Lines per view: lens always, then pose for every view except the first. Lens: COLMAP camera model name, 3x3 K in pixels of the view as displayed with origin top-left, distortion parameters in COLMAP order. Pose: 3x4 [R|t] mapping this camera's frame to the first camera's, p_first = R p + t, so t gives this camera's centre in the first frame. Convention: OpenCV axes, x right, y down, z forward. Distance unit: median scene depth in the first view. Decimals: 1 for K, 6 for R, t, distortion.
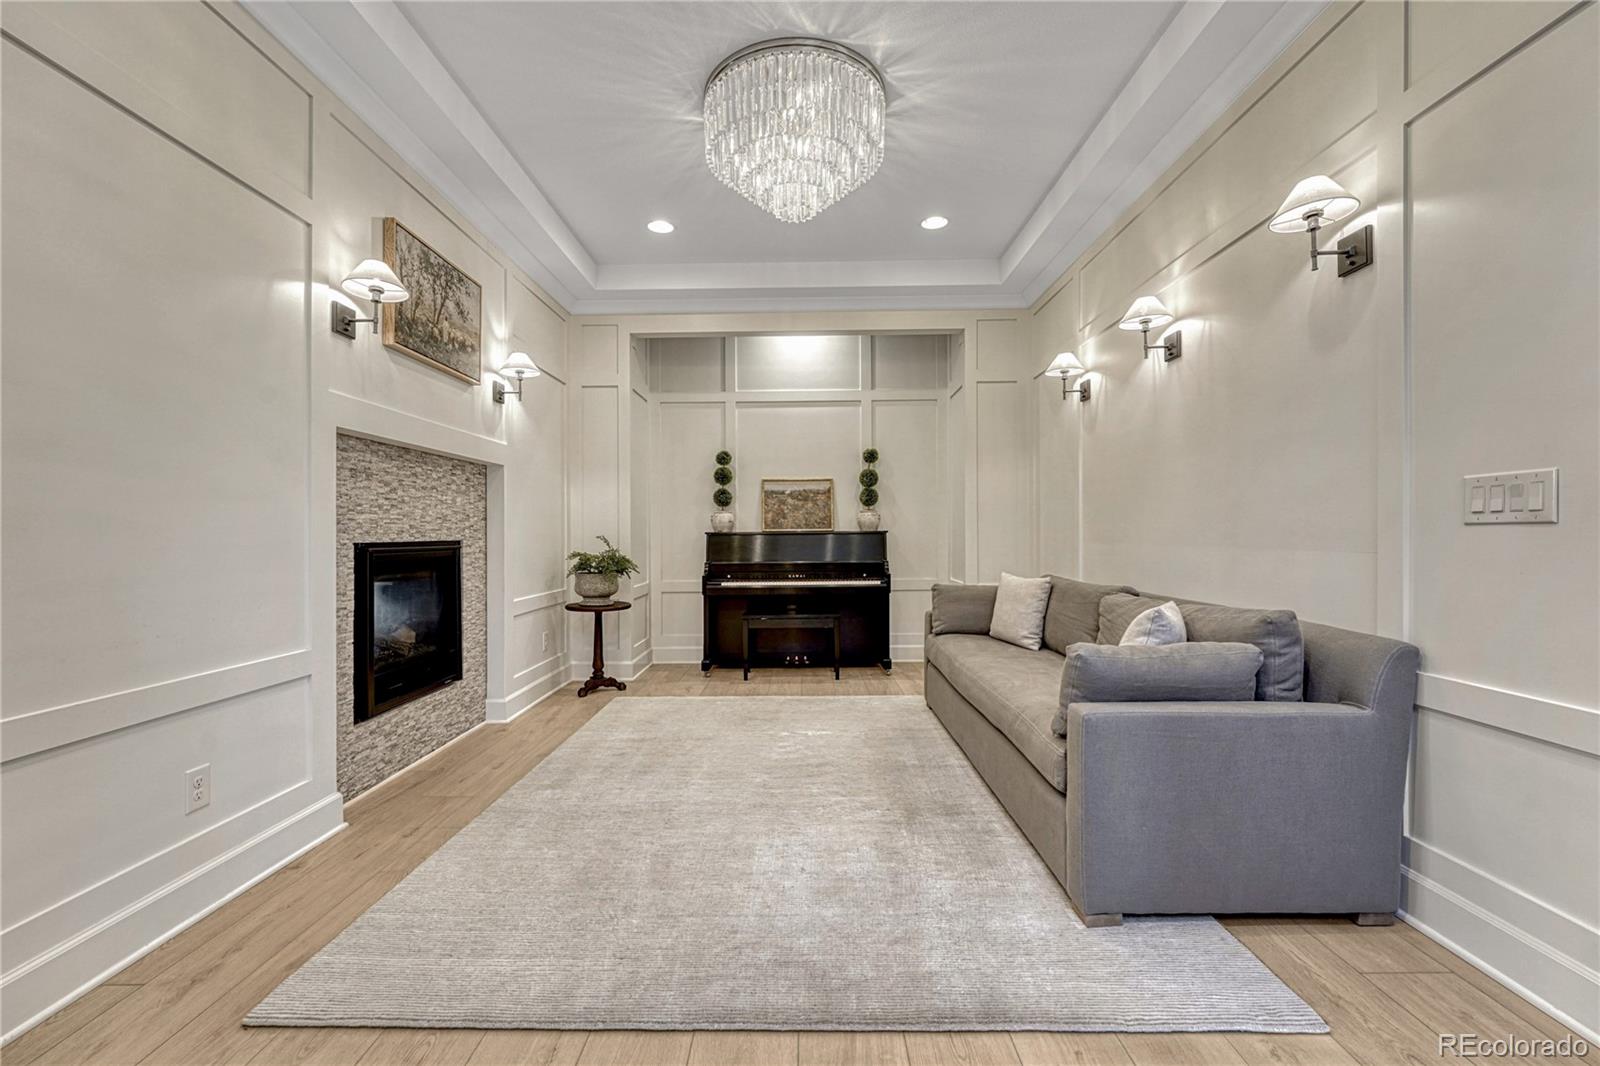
lens RADIAL K [[646.9, 0, 800.0], [0, 646.9, 533.0], [0, 0, 1]] dist [-0.057746, 0.000027]
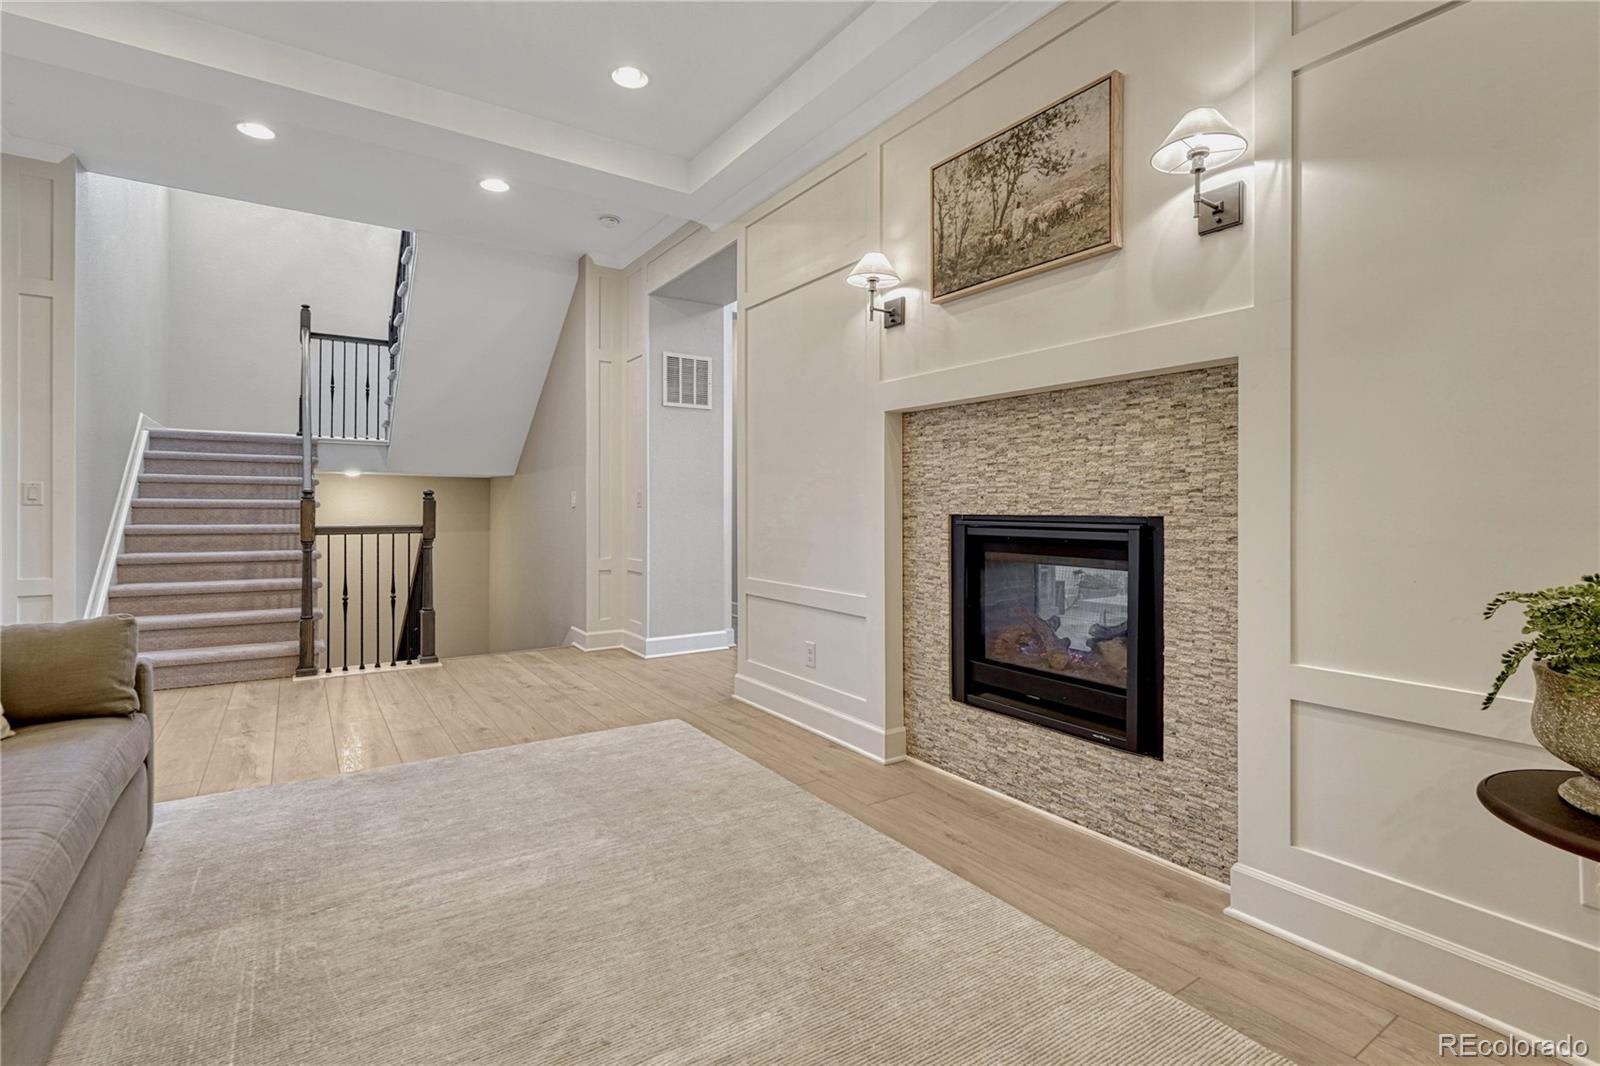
lens RADIAL K [[729.4, 0, 796.8], [0, 729.4, 510.9], [0, 0, 1]] dist [-0.002339, -0.000204]
pose [[-0.821338, 0.003571, -0.570431, 0.129434], [-0.000143, 0.999979, 0.006465, 0.003027], [0.570442, 0.005391, -0.821320, 1.659921]]
